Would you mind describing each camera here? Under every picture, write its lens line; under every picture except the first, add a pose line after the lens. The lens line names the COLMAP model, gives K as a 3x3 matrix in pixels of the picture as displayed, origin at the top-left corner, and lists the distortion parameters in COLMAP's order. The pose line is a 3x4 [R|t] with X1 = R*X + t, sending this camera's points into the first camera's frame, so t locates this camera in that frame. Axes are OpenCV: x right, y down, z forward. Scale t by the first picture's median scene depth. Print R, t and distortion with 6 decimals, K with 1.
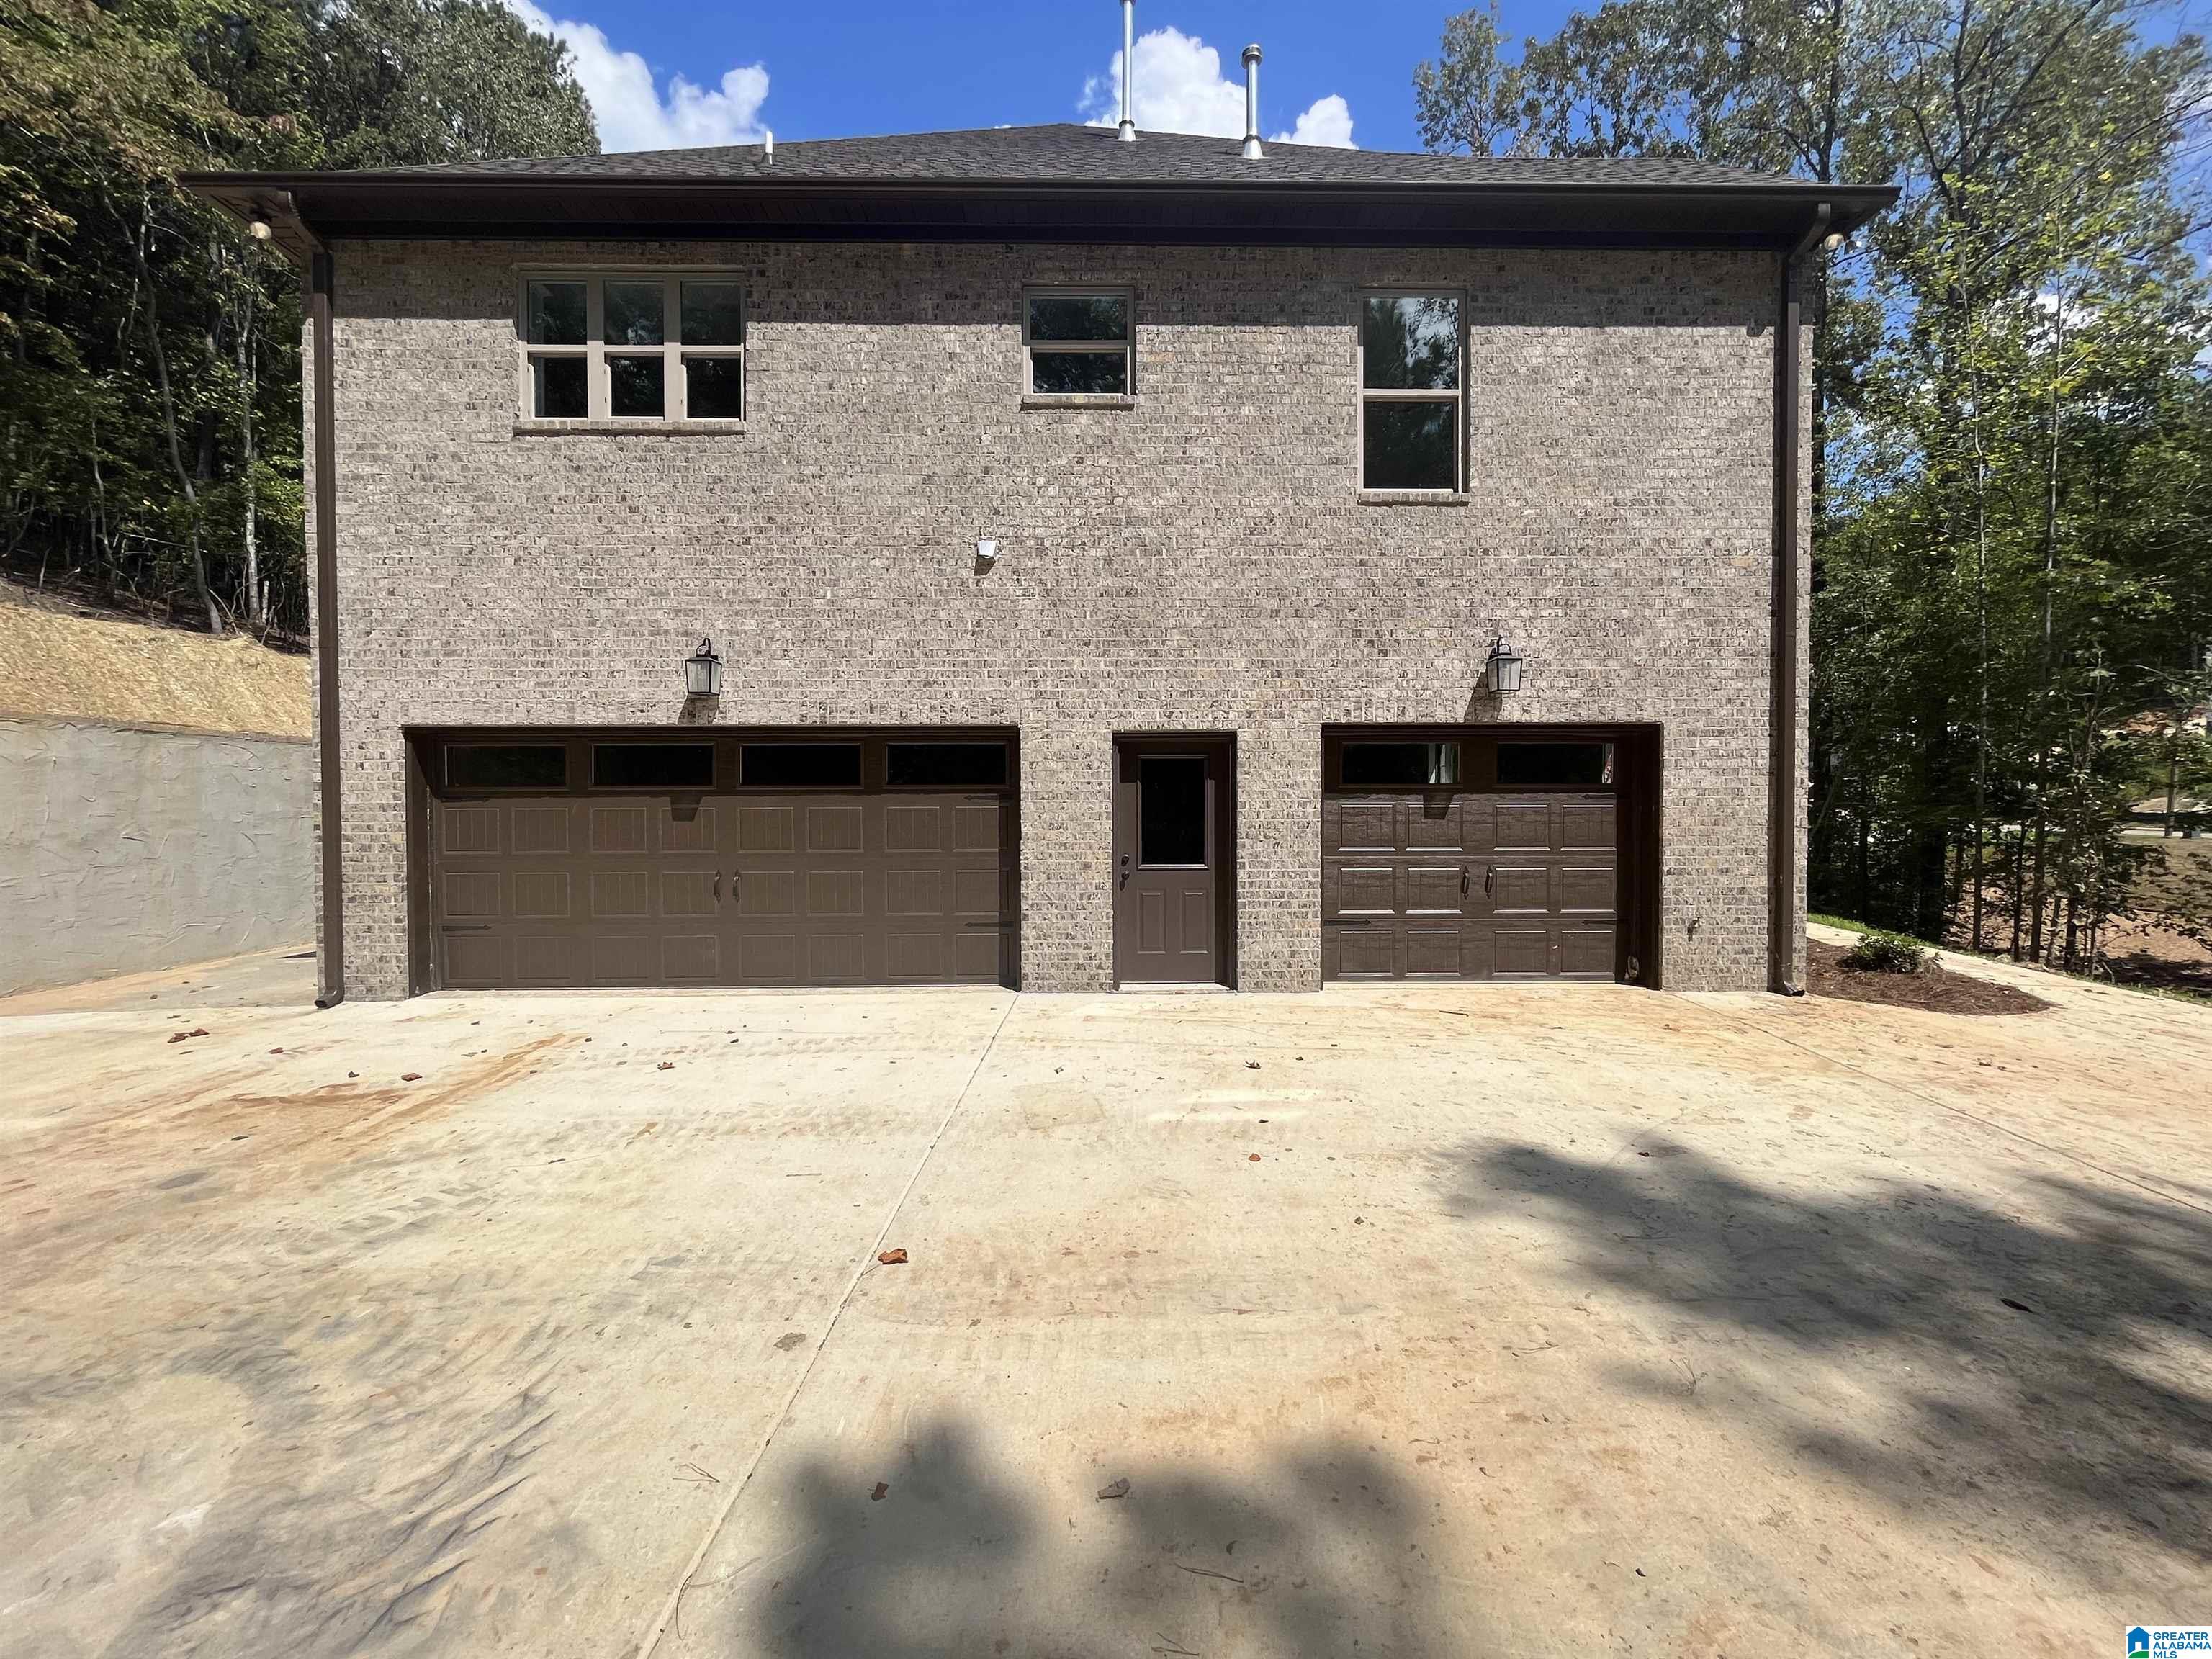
lens RADIAL K [[902.8, 0, 1108.8], [0, 902.8, 824.7], [0, 0, 1]] dist [-0.005350, 0.000404]
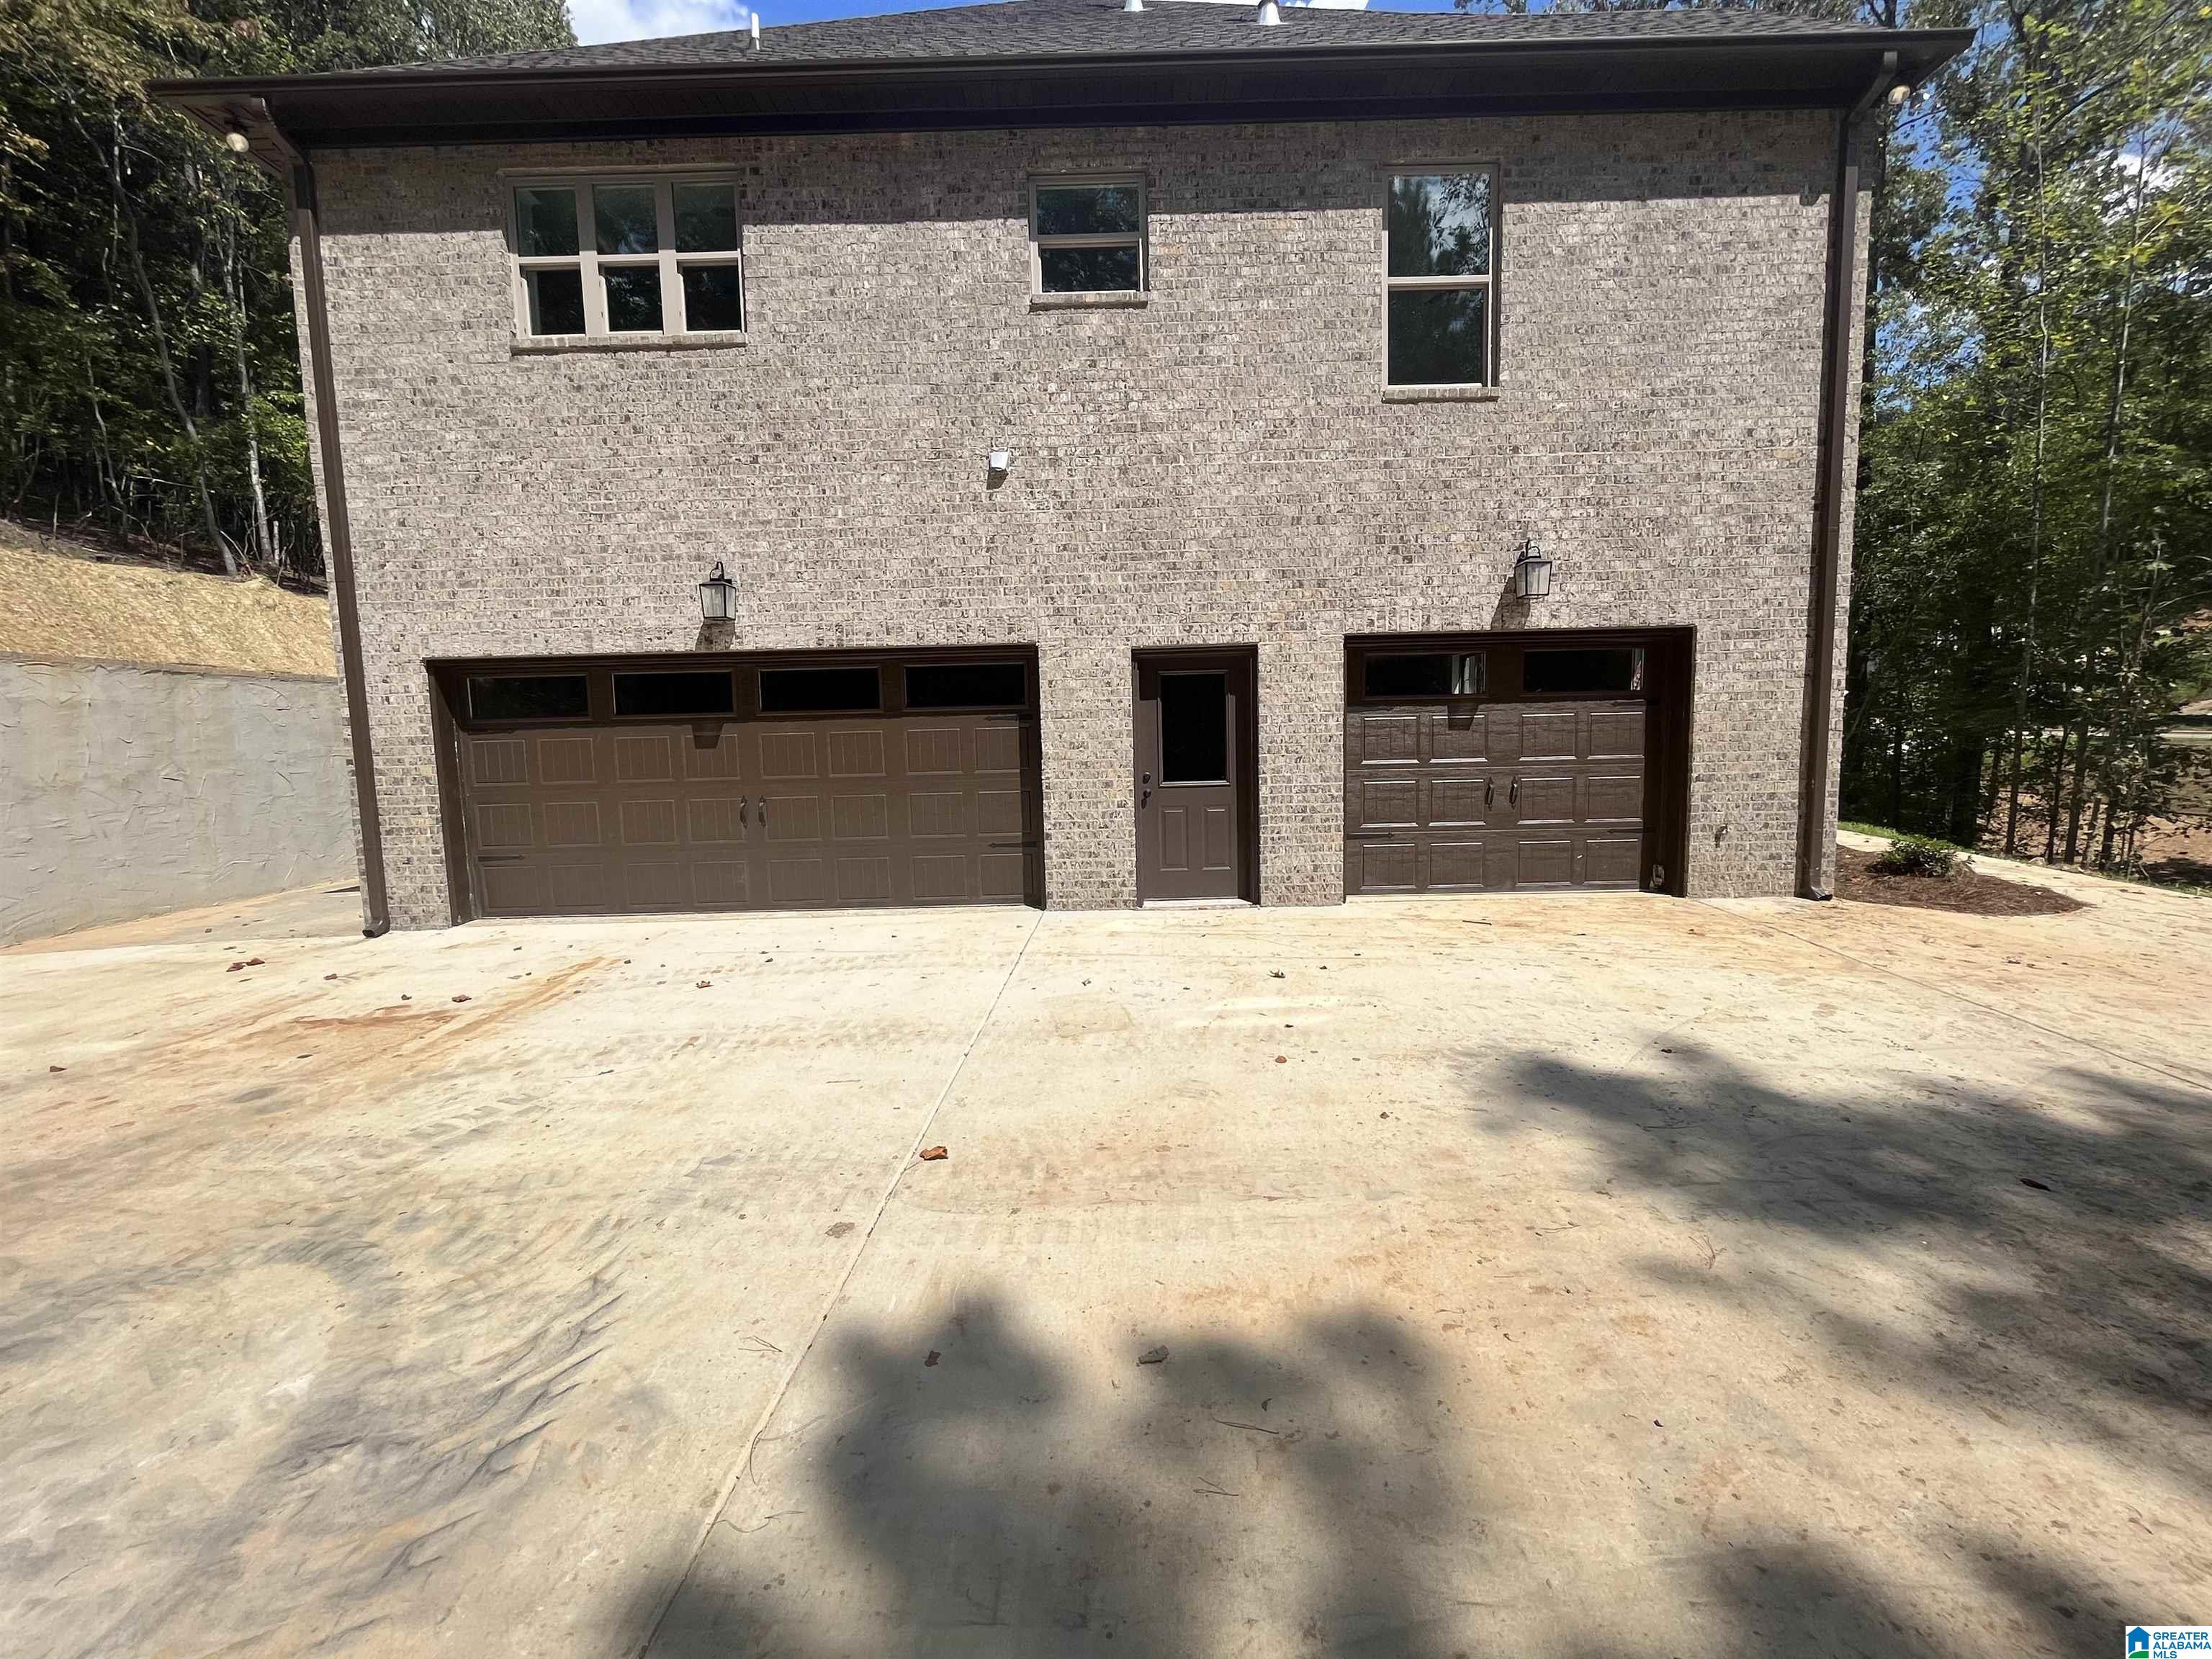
lens RADIAL K [[902.8, 0, 1108.2], [0, 902.8, 825.8], [0, 0, 1]] dist [-0.005350, 0.000404]
pose [[0.999579, -0.019269, -0.021700, -0.003737], [0.020976, 0.996462, 0.081387, 0.010061], [0.020055, -0.081808, 0.996446, -0.000524]]
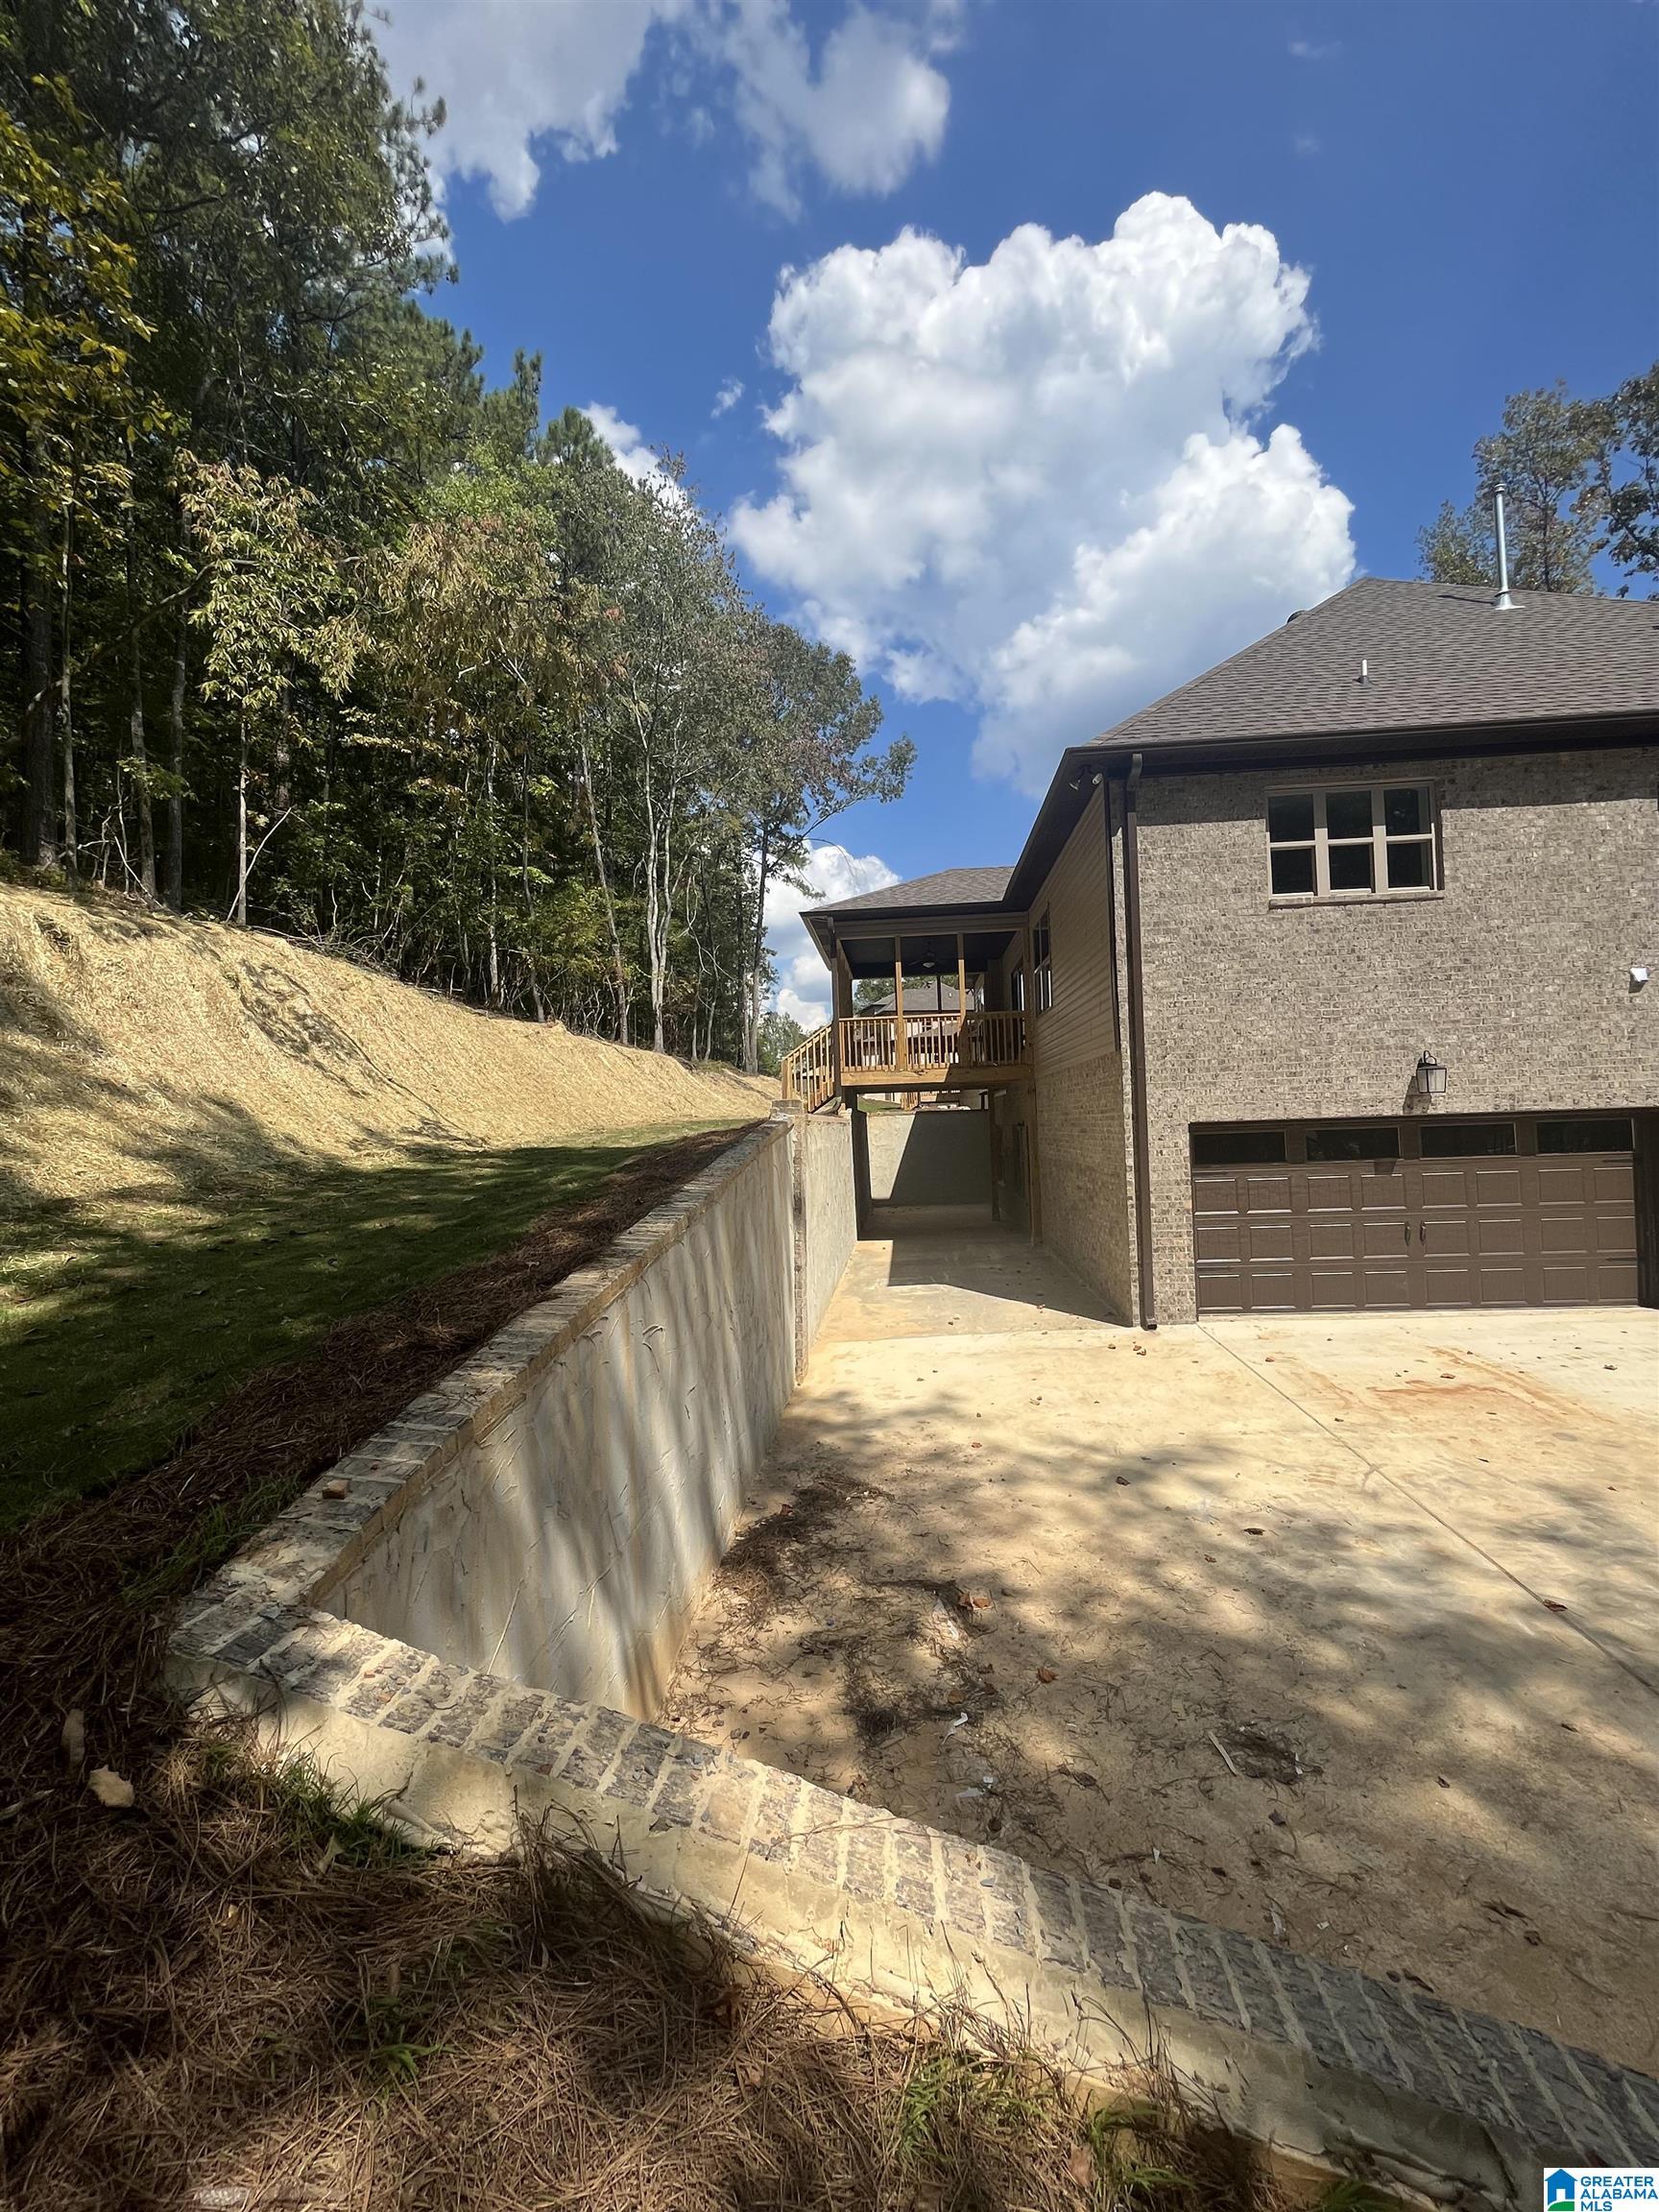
lens RADIAL K [[902.8, 0, 829.5], [0, 902.8, 1108.2], [0, 0, 1]] dist [-0.005350, 0.000404]
pose [[0.994400, -0.034616, -0.099852, -1.194895], [0.031242, 0.998893, -0.035159, -0.100850], [0.100958, 0.031842, 0.994381, -0.426856]]
